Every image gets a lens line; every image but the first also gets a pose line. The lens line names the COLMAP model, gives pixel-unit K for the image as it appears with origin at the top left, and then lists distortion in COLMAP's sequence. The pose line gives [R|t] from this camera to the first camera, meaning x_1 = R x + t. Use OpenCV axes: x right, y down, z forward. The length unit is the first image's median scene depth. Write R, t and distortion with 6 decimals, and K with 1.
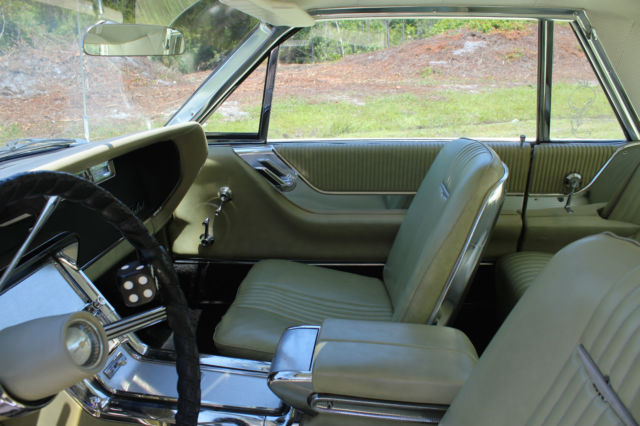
lens RADIAL K [[529.7, 0, 314.2], [0, 529.7, 210.2], [0, 0, 1]] dist [-0.181858, 0.167788]
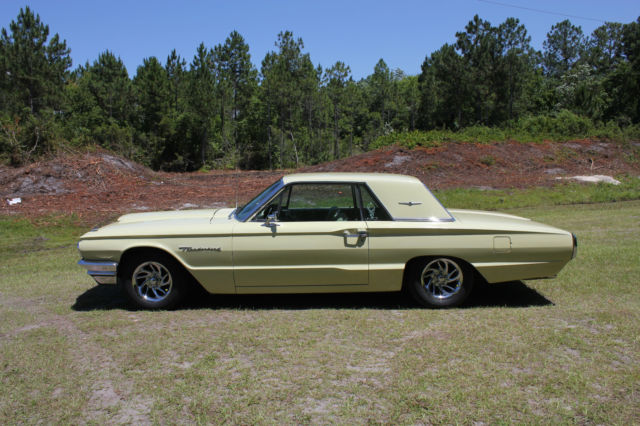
lens RADIAL K [[529.7, 0, 314.2], [0, 529.7, 210.2], [0, 0, 1]] dist [-0.181858, 0.167788]
pose [[0.996069, 0.006435, 0.088343, -0.230059], [0.010691, 0.981334, -0.192014, 0.589854], [-0.087930, 0.192203, 0.977408, -2.634583]]
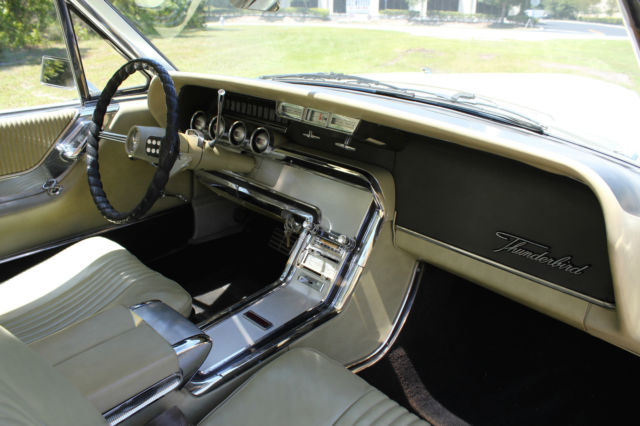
lens RADIAL K [[529.7, 0, 314.2], [0, 529.7, 210.2], [0, 0, 1]] dist [-0.181858, 0.167788]
pose [[-0.628134, 0.304212, -0.716173, 0.245015], [-0.225689, 0.809609, 0.541847, -0.285462], [0.744656, 0.501985, -0.439885, 0.884252]]
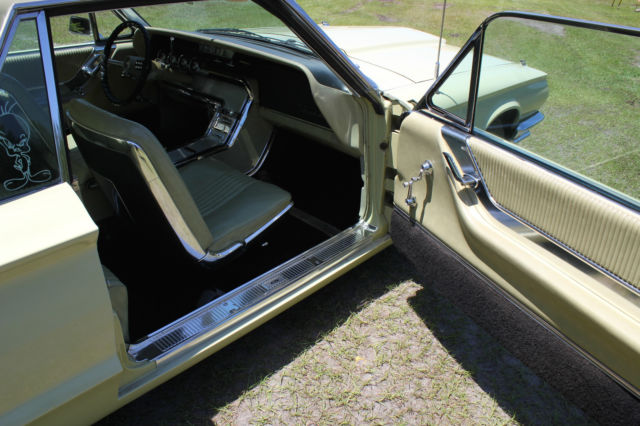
lens RADIAL K [[529.7, 0, 314.2], [0, 529.7, 210.2], [0, 0, 1]] dist [-0.181858, 0.167788]
pose [[-0.588913, 0.372206, -0.717387, 0.706318], [-0.261762, 0.751949, 0.605023, -0.591976], [0.764632, 0.544091, -0.345404, 1.416837]]
